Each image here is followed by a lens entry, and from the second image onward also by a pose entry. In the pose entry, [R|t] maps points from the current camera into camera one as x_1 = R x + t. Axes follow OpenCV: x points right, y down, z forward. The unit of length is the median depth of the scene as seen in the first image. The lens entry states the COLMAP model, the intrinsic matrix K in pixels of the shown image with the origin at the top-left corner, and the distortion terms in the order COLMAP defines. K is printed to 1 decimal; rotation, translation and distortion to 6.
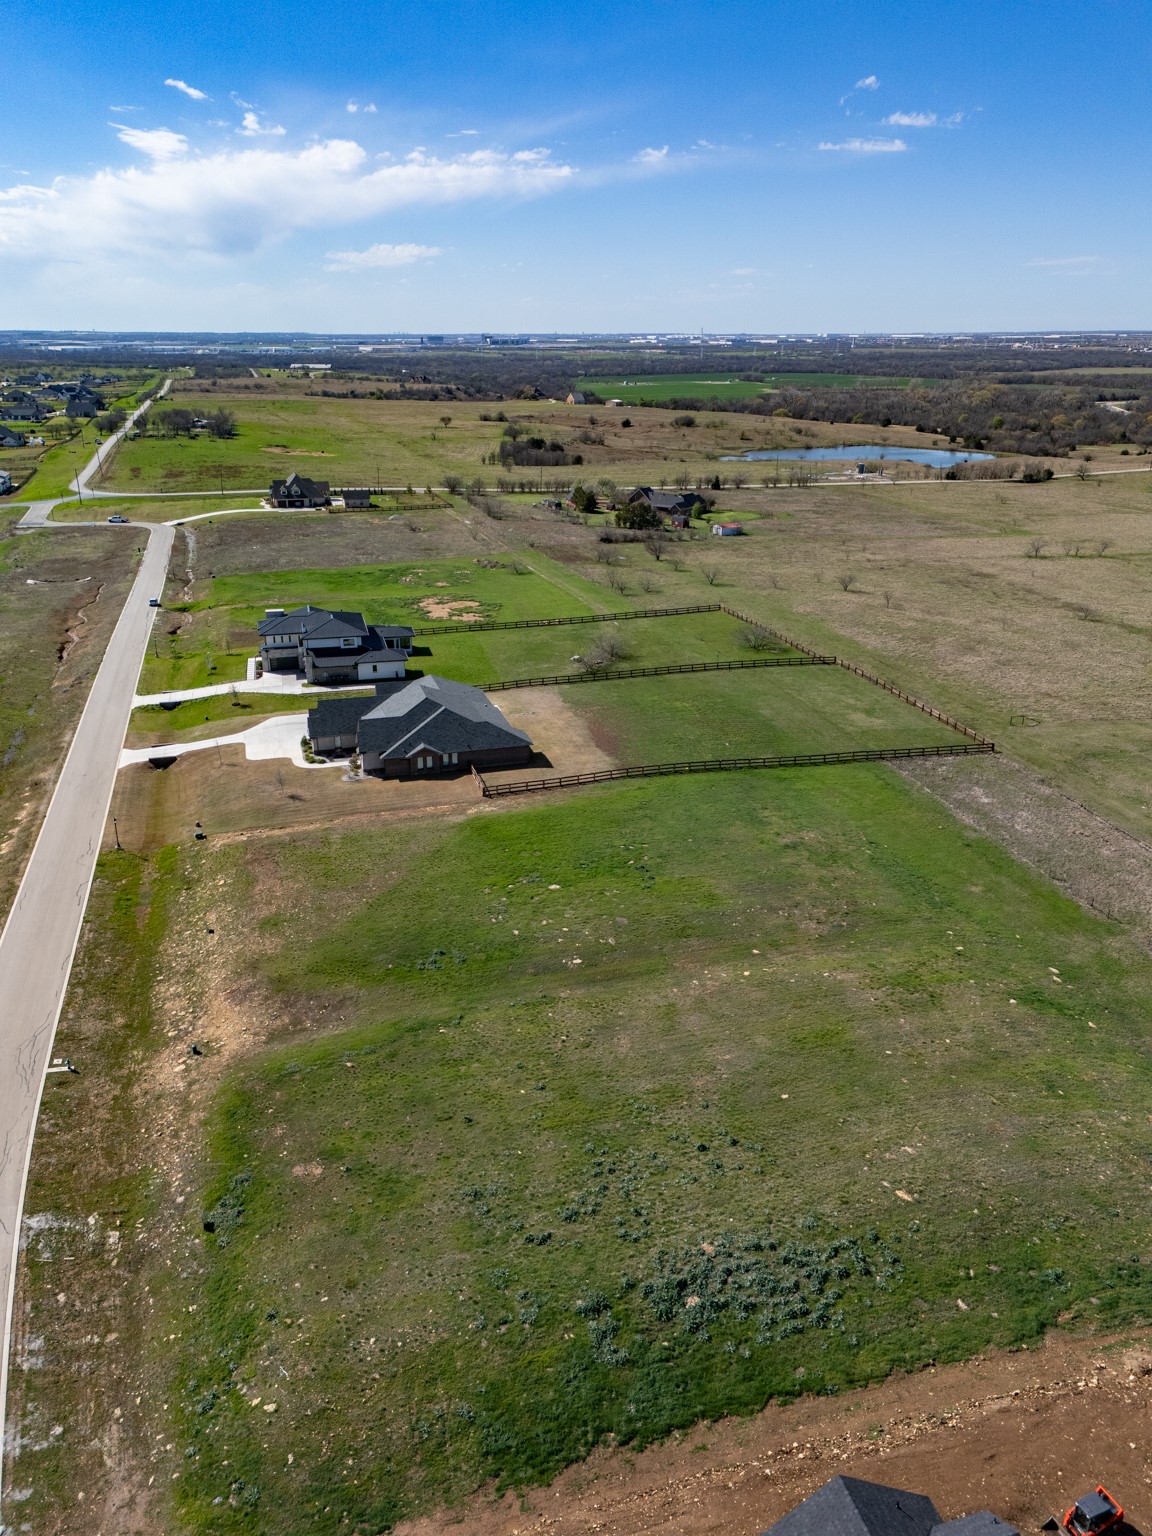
lens RADIAL K [[1123.0, 0, 576.6], [0, 1123.0, 752.5], [0, 0, 1]] dist [0.069266, -0.058537]
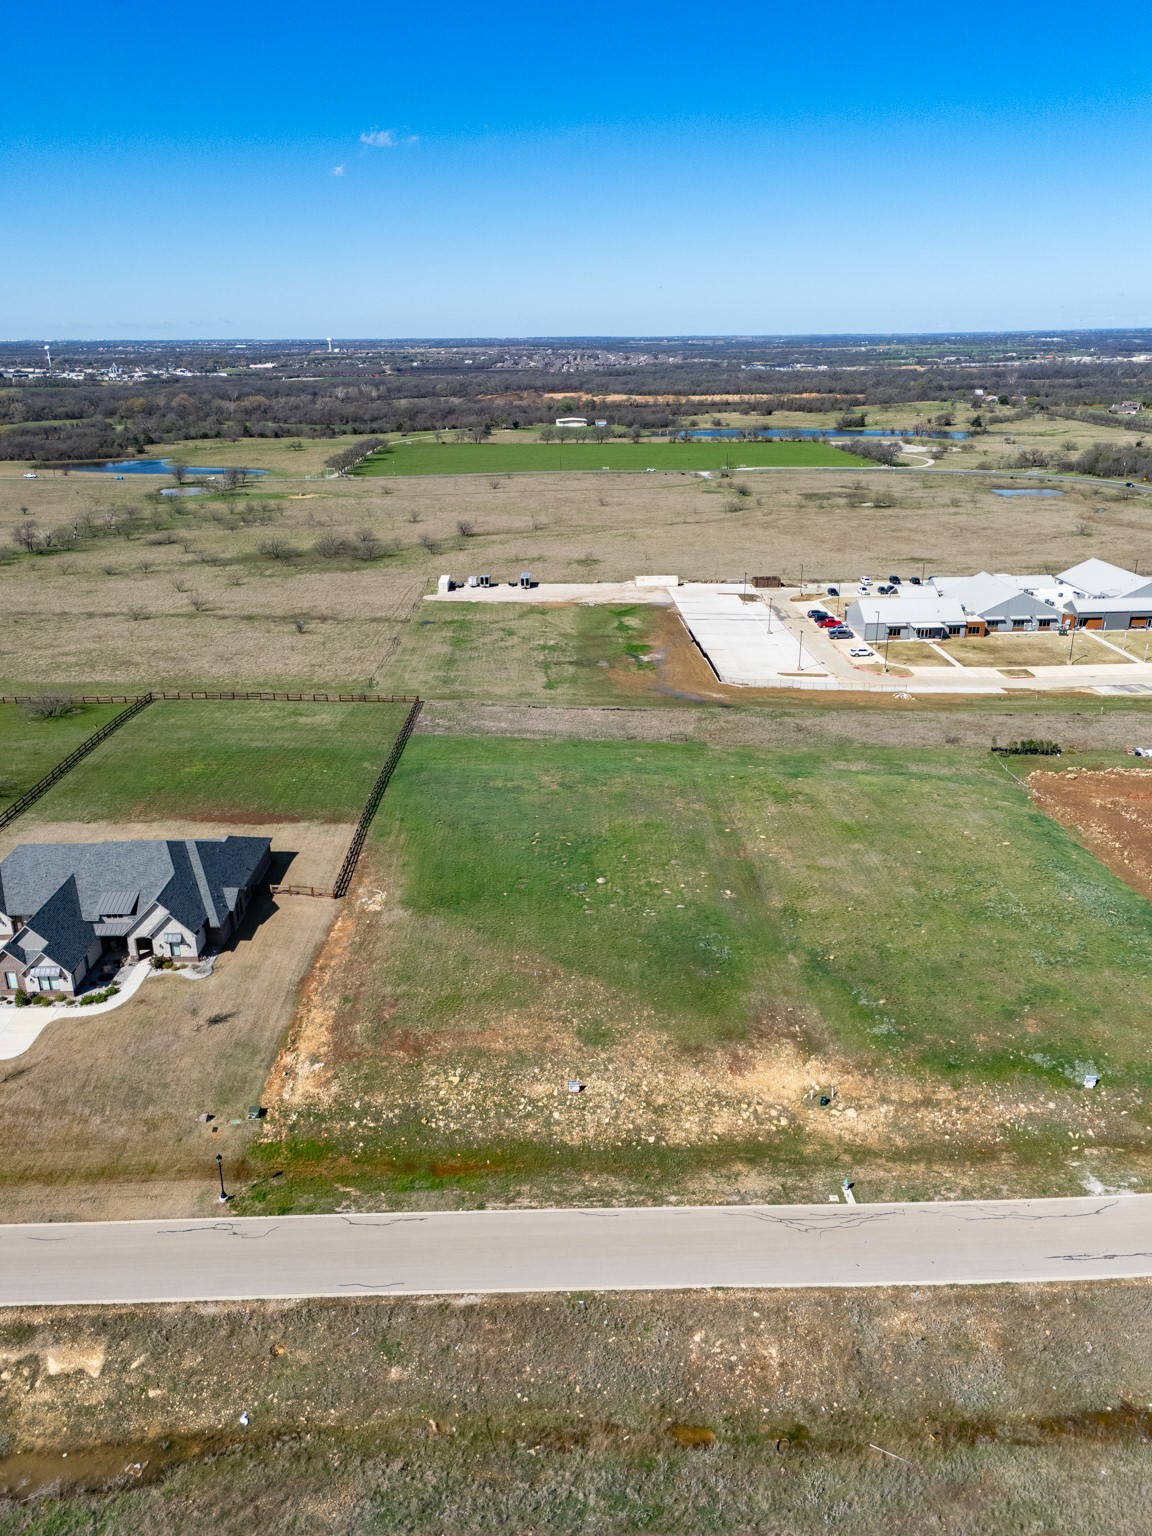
lens RADIAL K [[1123.0, 0, 575.3], [0, 1123.0, 769.3], [0, 0, 1]] dist [0.069266, -0.058537]
pose [[0.273648, -0.346456, 0.897265, -0.573328], [0.344591, 0.906263, 0.244837, -0.146014], [-0.897983, 0.242190, 0.367383, 0.386656]]
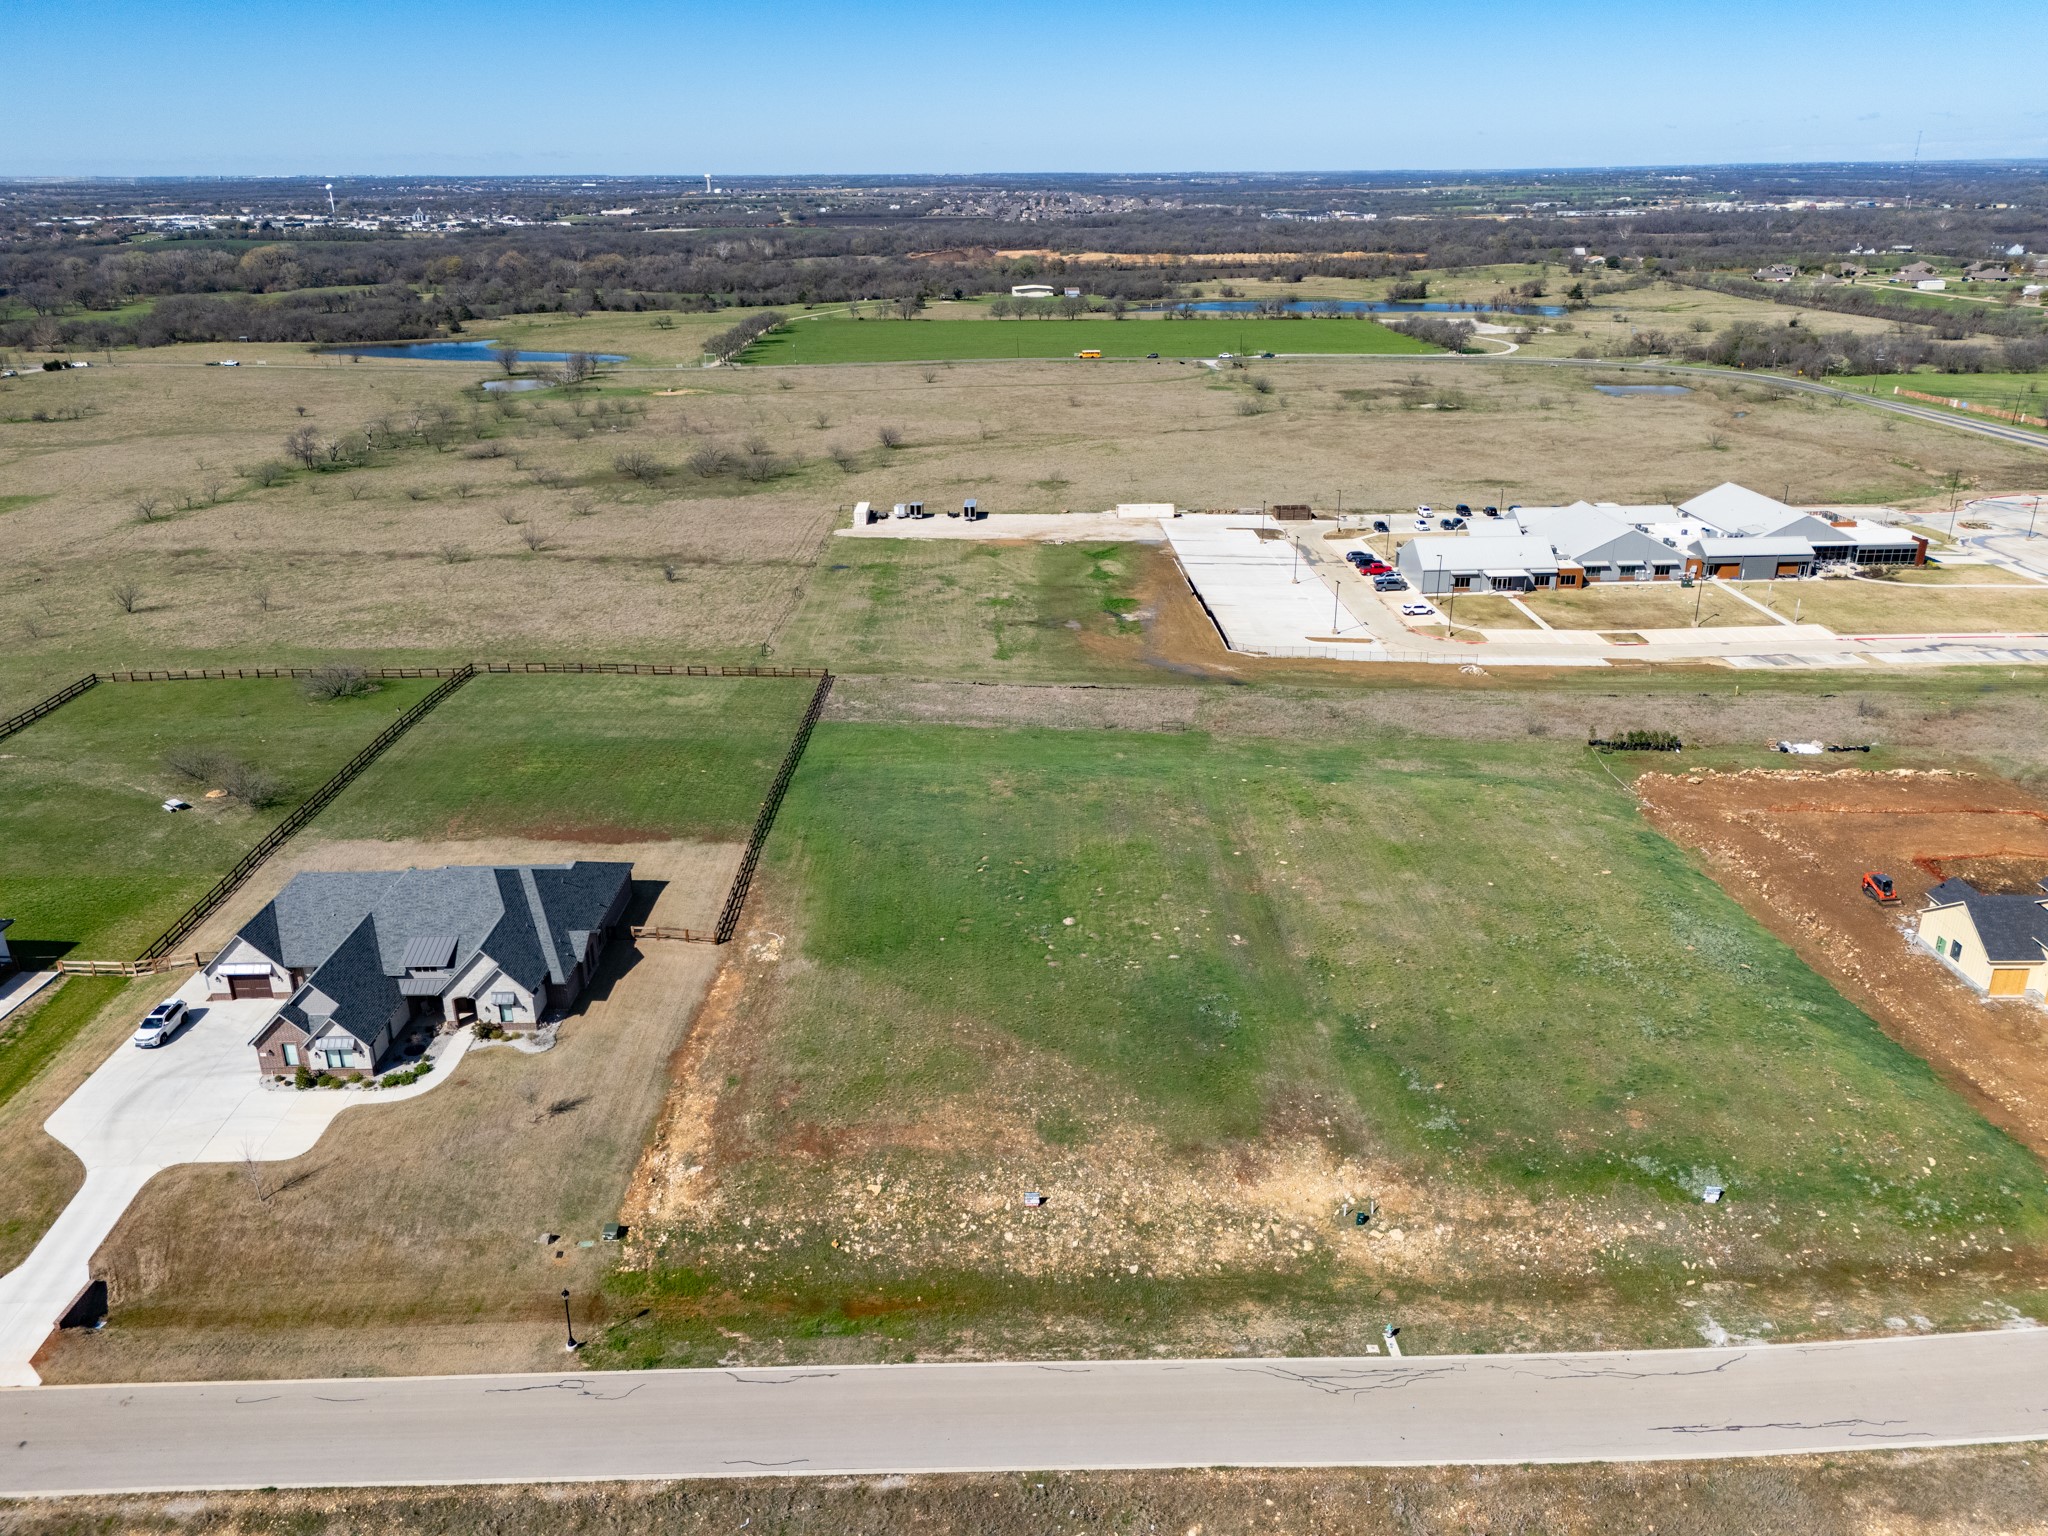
lens RADIAL K [[1497.3, 0, 1035.5], [0, 1497.3, 781.0], [0, 0, 1]] dist [0.069266, -0.058537]
pose [[0.275339, -0.361654, 0.890727, -0.573369], [0.342298, 0.902699, 0.260705, -0.154476], [-0.898343, 0.233112, 0.372342, 0.382818]]
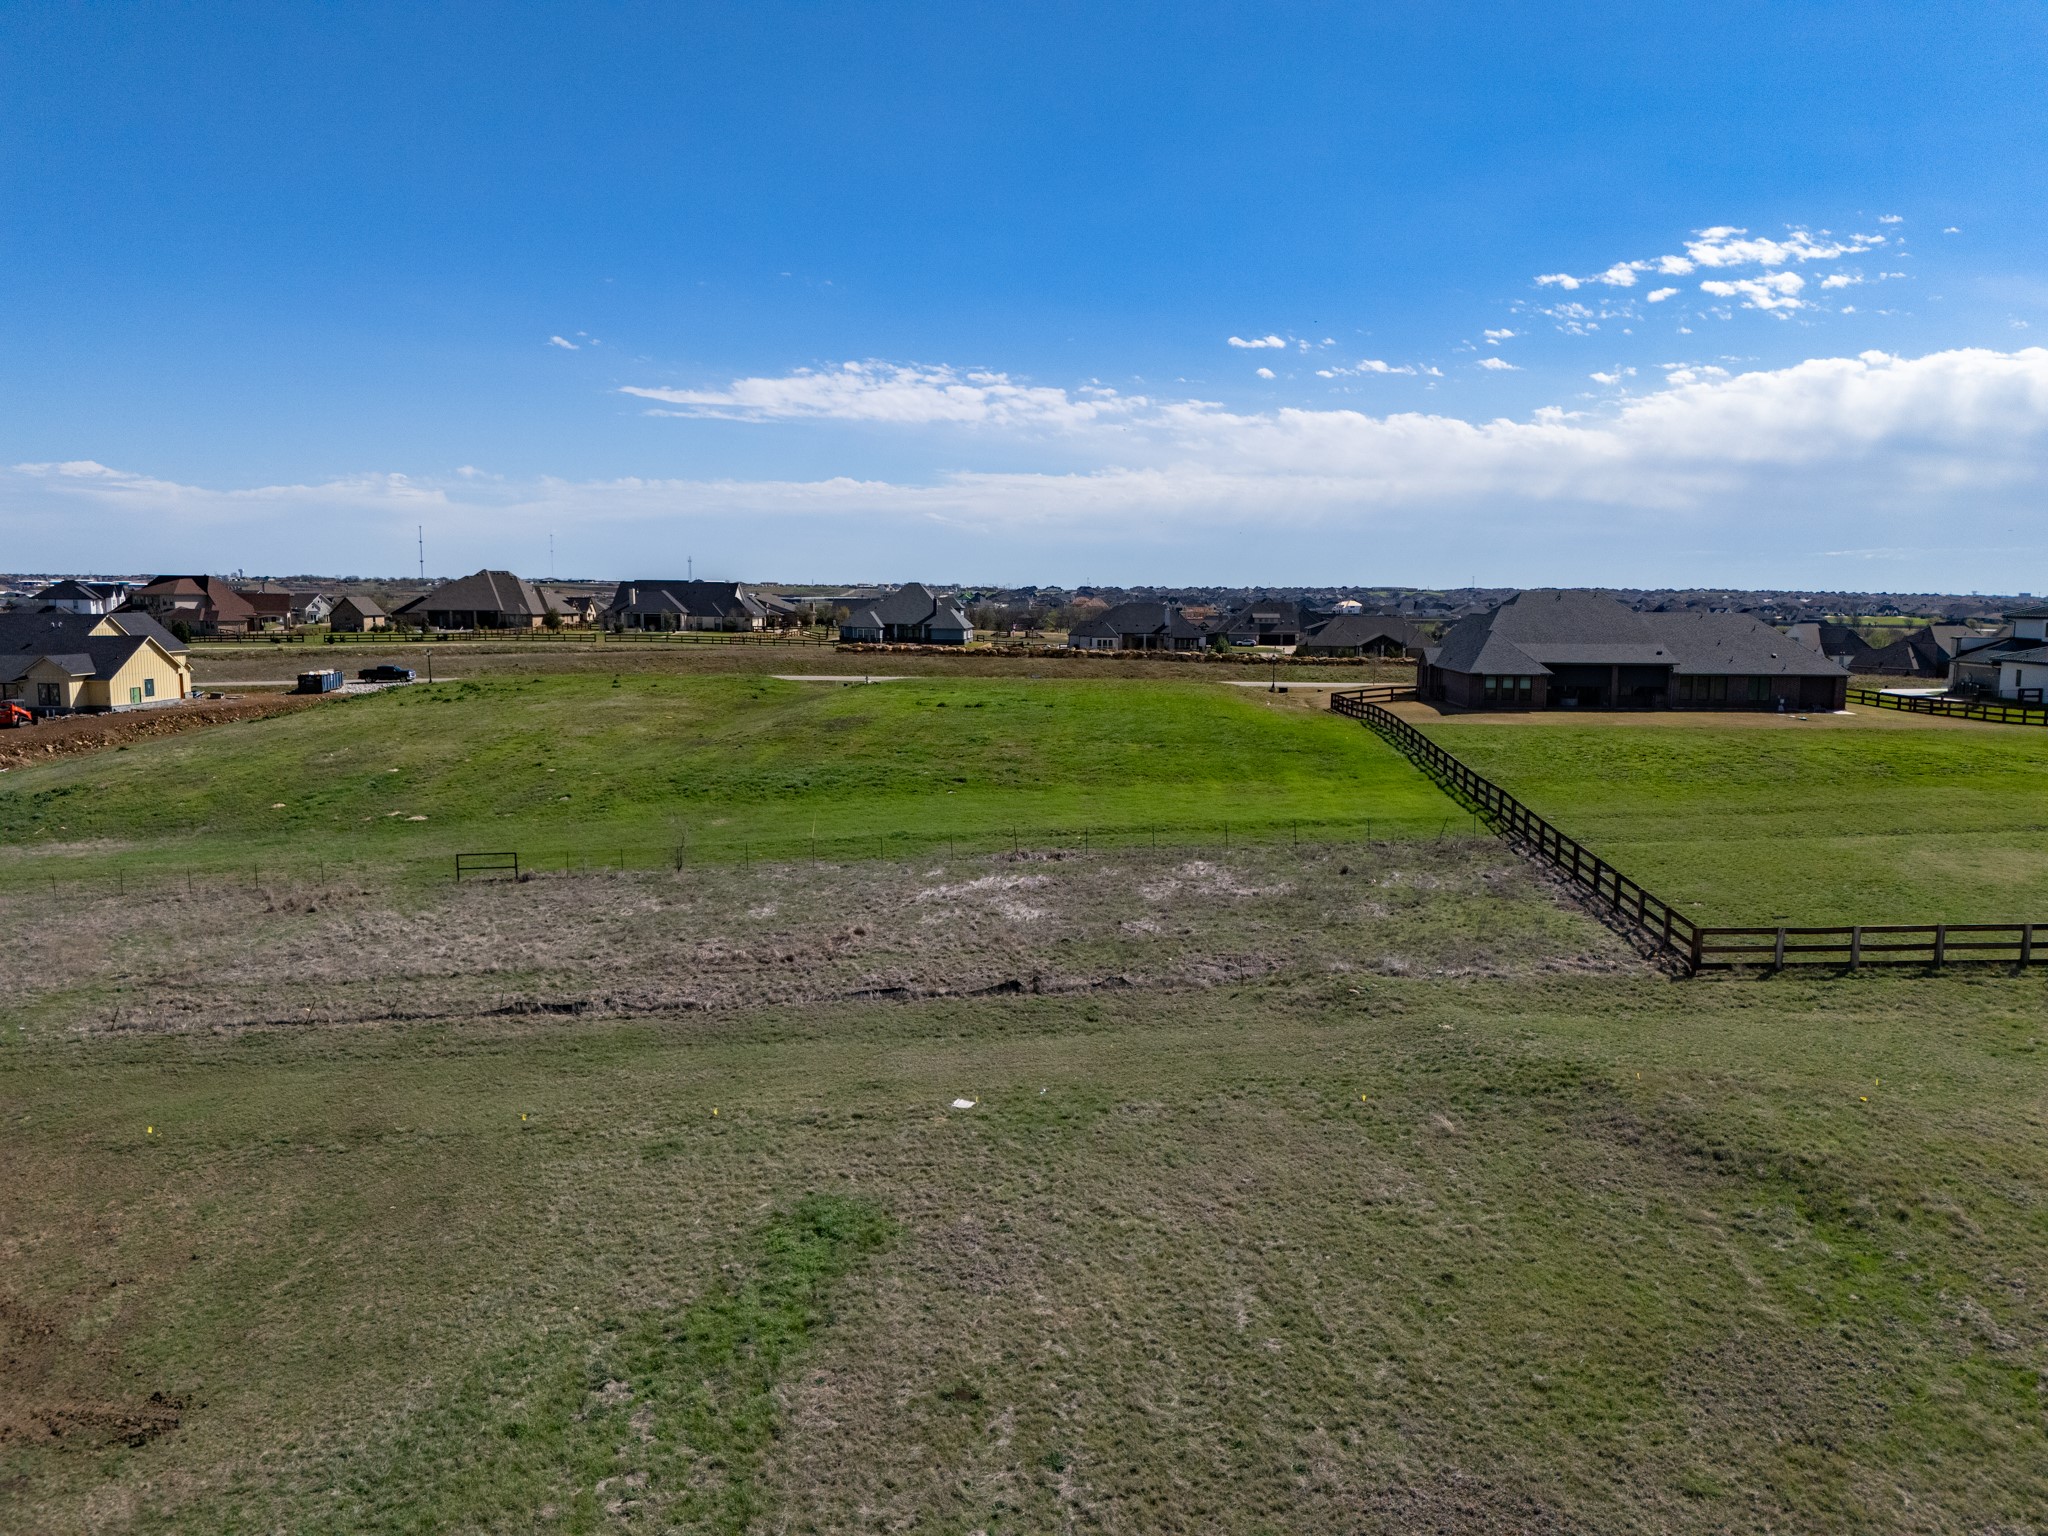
lens RADIAL K [[1497.3, 0, 1031.4], [0, 1497.3, 838.5], [0, 0, 1]] dist [0.069266, -0.058537]
pose [[-0.345361, 0.148126, -0.926706, 0.564327], [-0.332730, 0.903992, 0.268495, -0.047170], [0.877506, 0.401071, -0.262917, 0.836879]]
